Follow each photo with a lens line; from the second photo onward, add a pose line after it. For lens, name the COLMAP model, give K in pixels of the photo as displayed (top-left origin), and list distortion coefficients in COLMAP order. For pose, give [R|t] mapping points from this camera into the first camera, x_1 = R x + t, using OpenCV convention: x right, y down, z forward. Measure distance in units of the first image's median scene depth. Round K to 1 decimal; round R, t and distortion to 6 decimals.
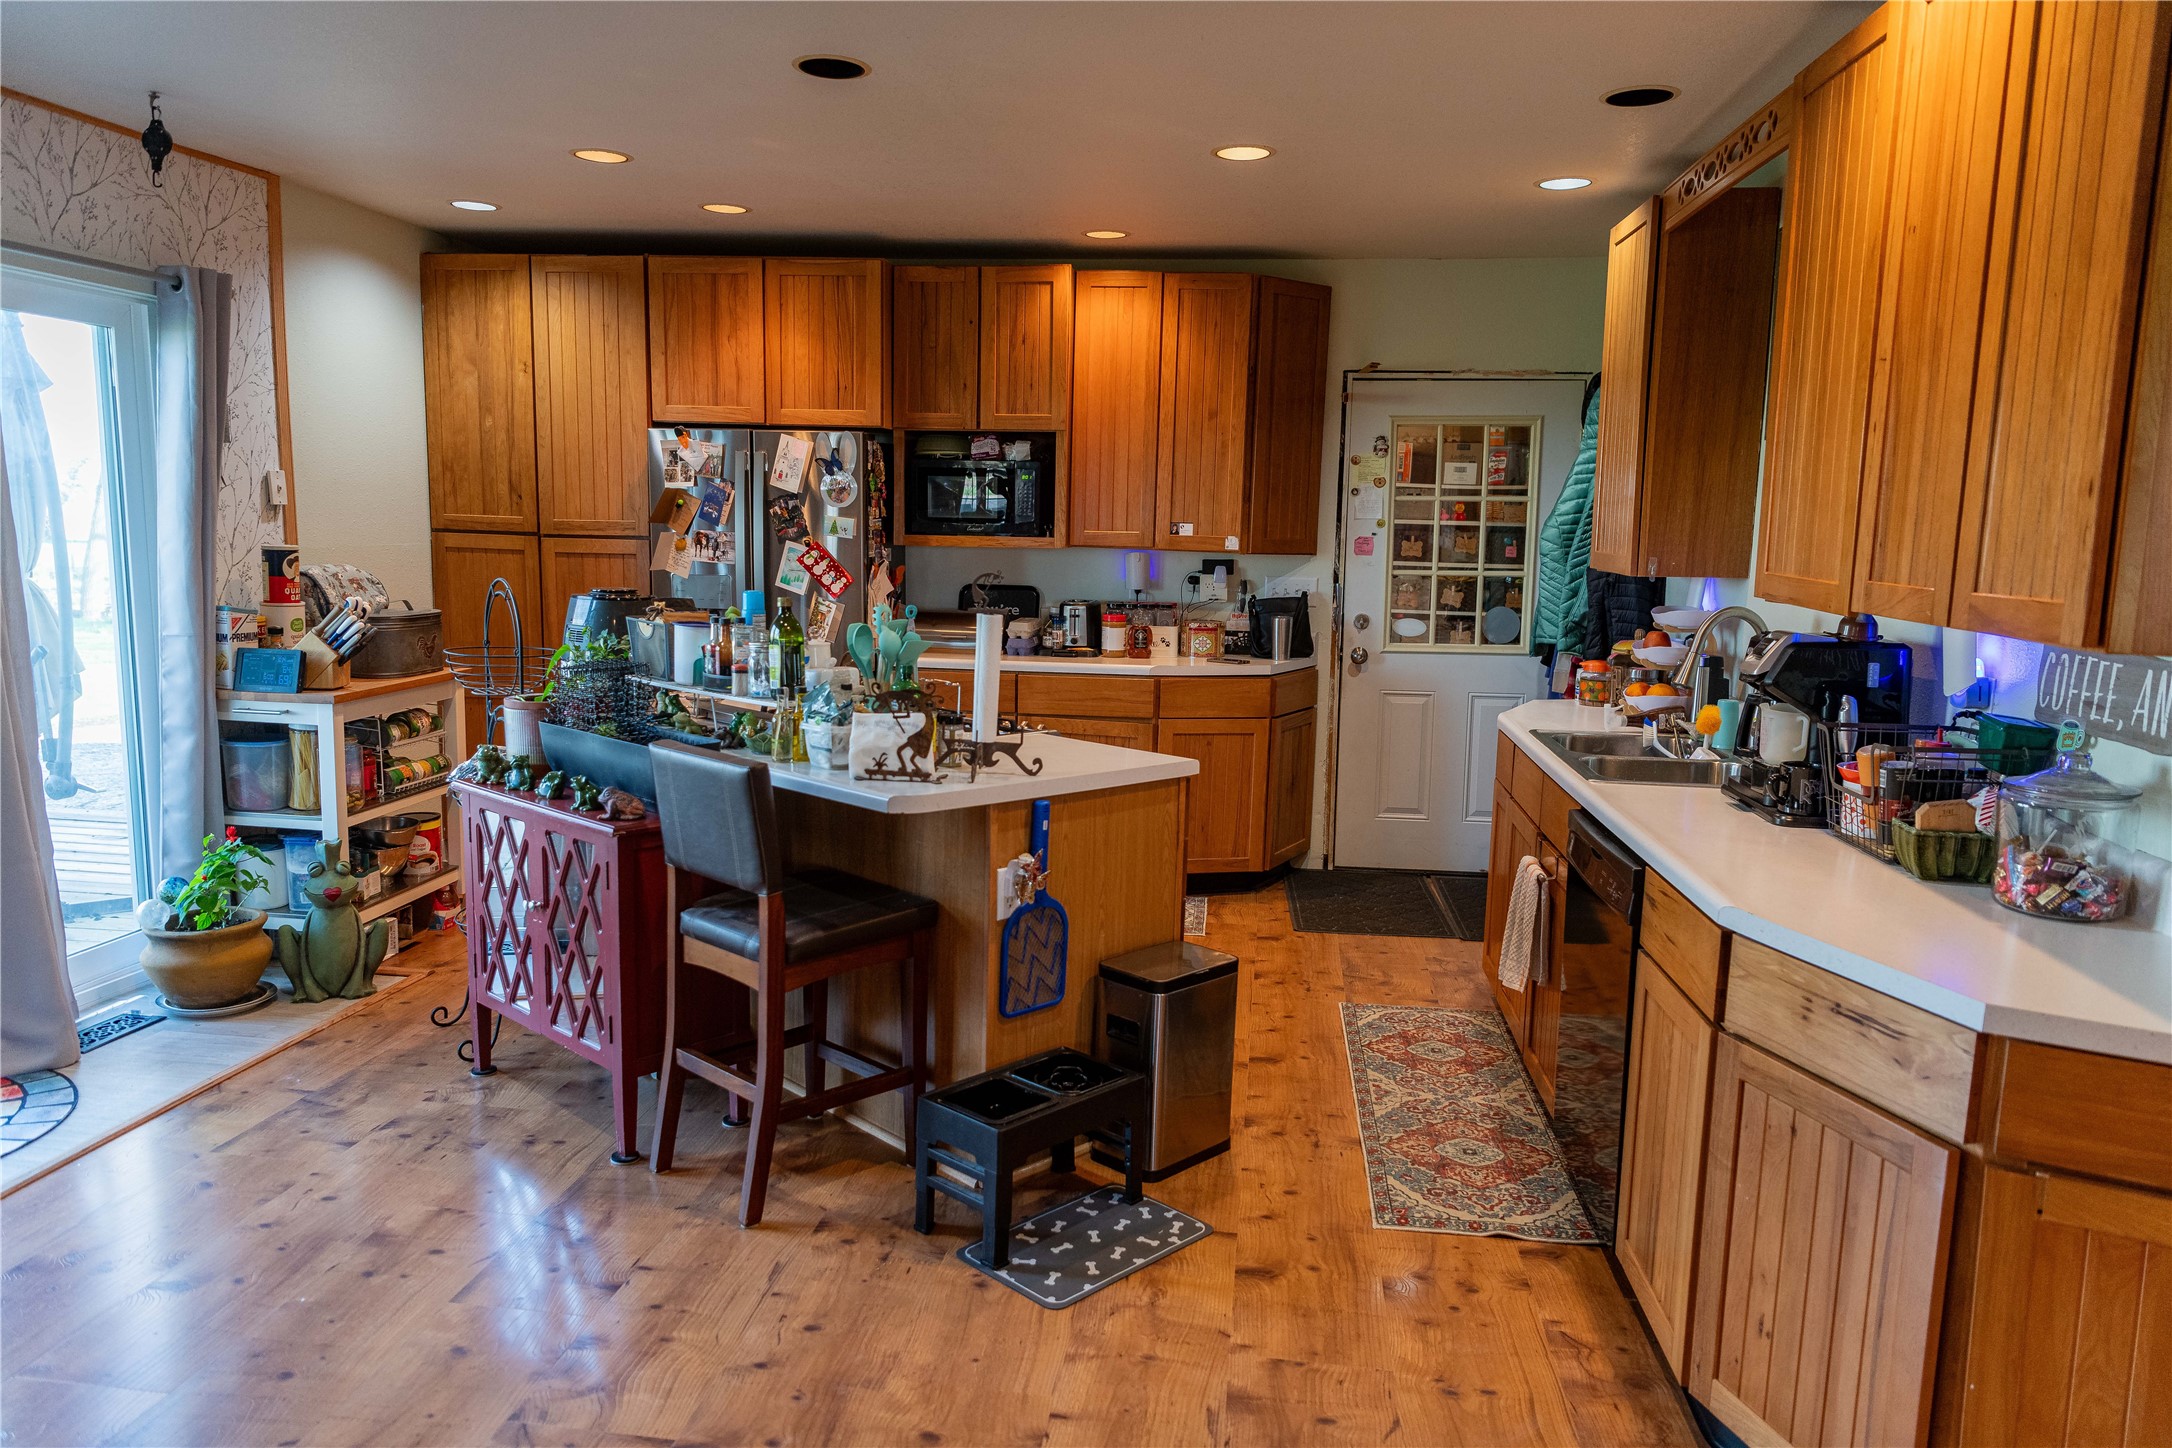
lens RADIAL K [[1462.3, 0, 1085.6], [0, 1462.3, 717.1], [0, 0, 1]] dist [0.006882, -0.002235]
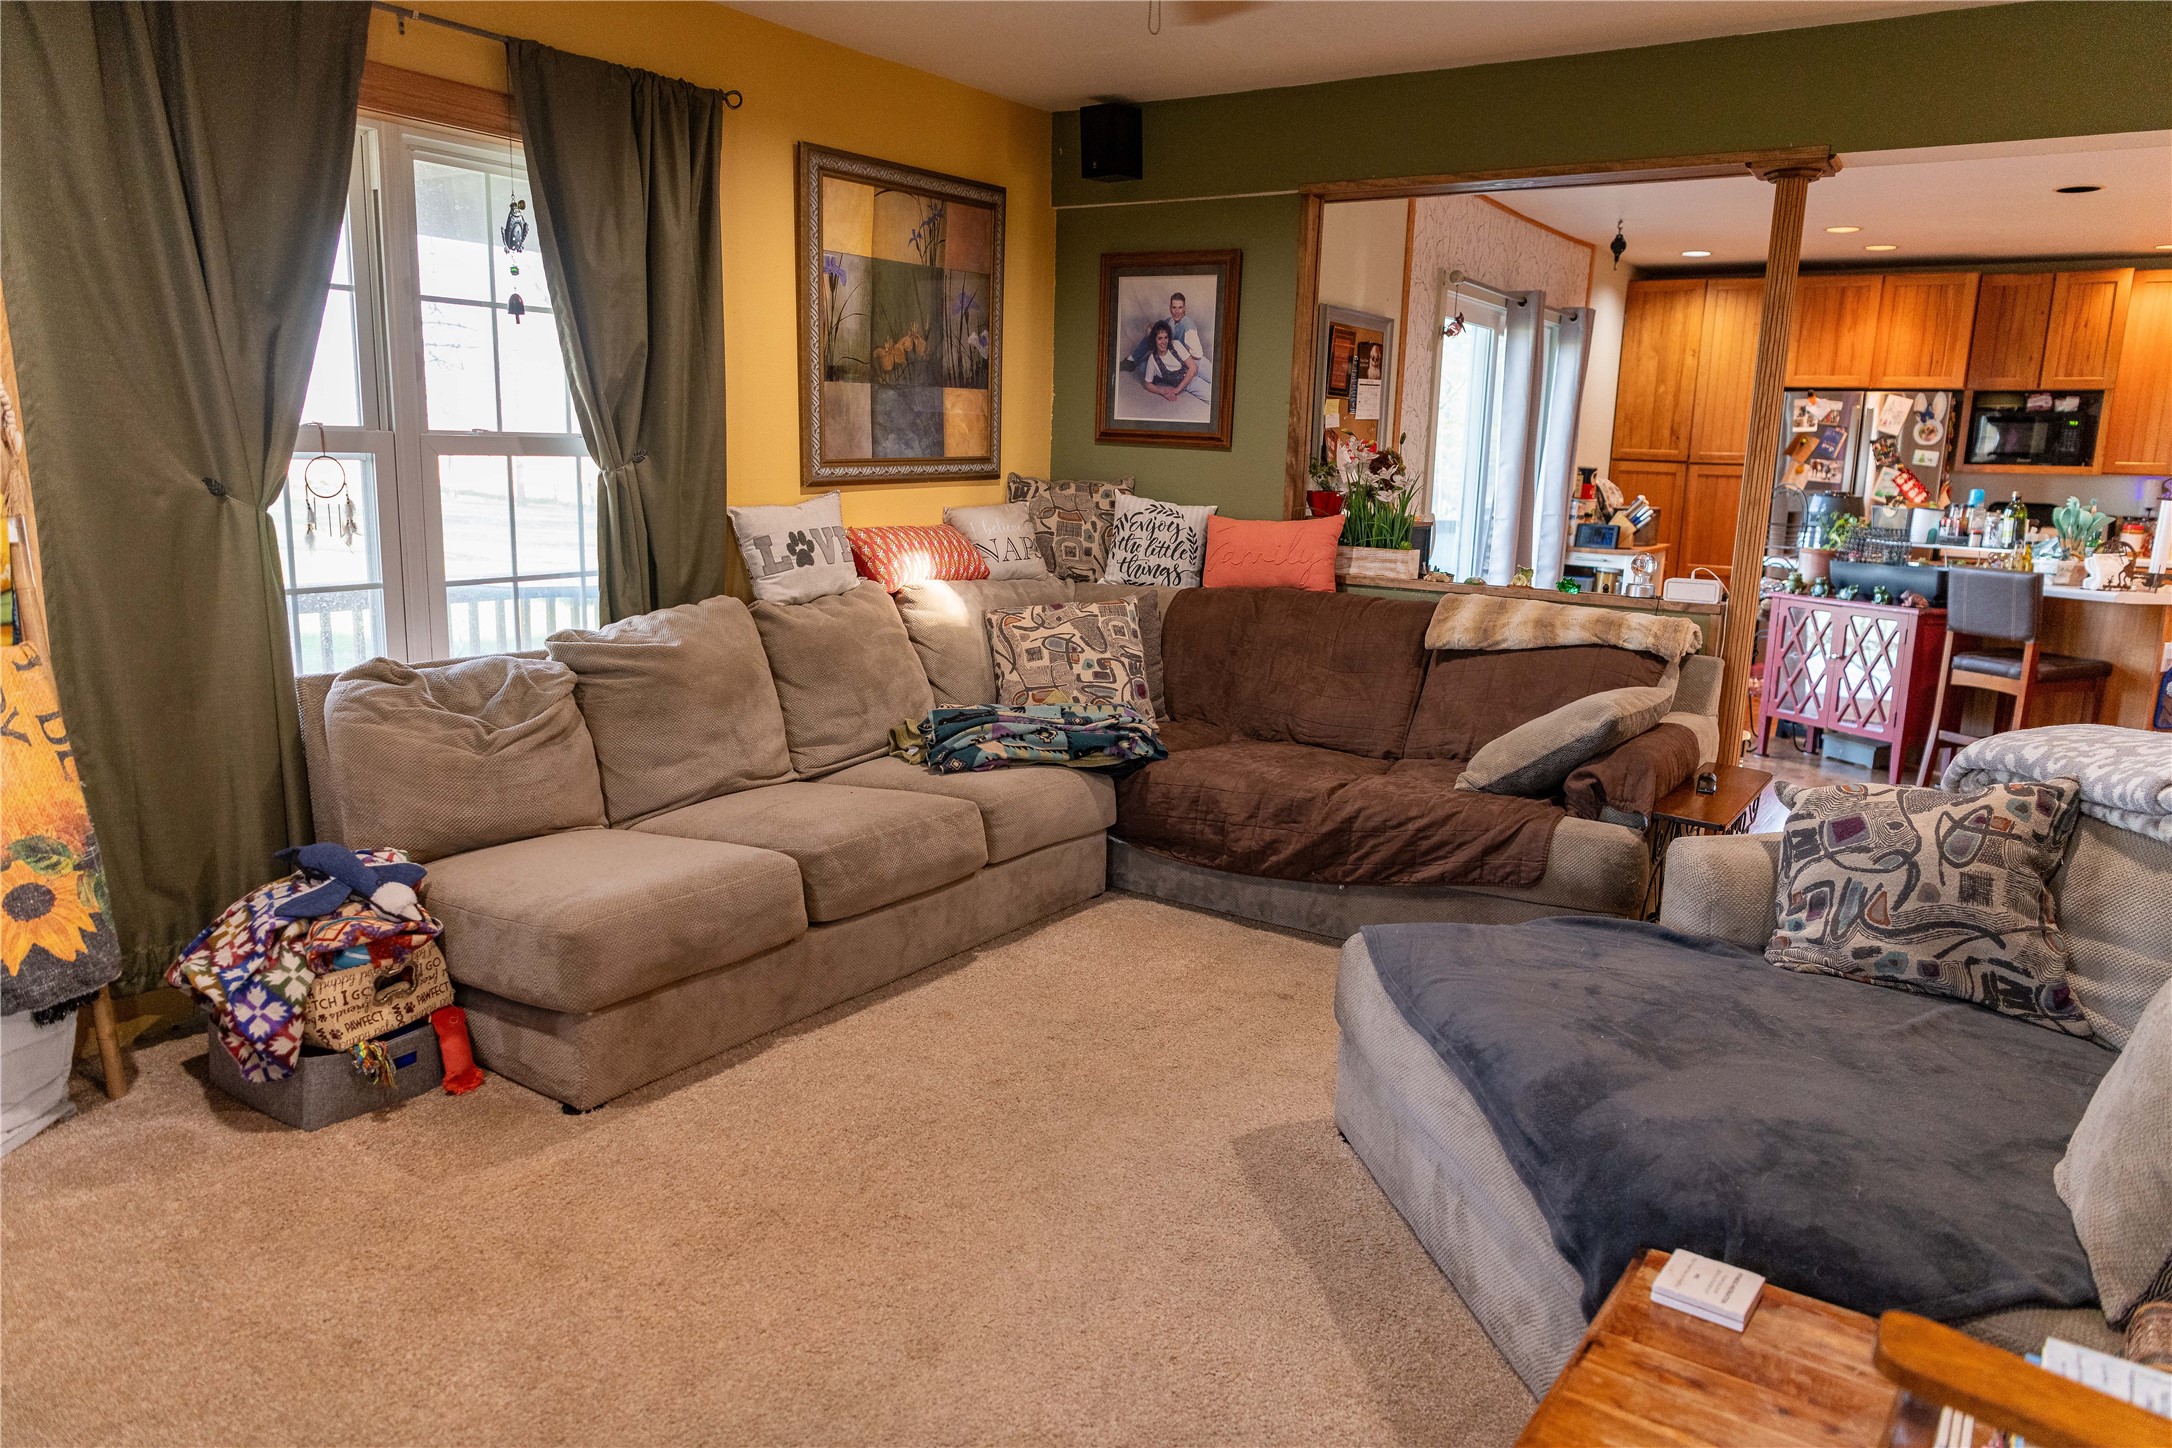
lens RADIAL K [[1462.3, 0, 1087.6], [0, 1462.3, 730.3], [0, 0, 1]] dist [0.006882, -0.002235]
pose [[0.900723, 0.085548, -0.425887, -0.272589], [-0.066864, 0.996036, 0.058660, 0.110866], [0.429217, -0.024359, 0.902873, -0.688576]]
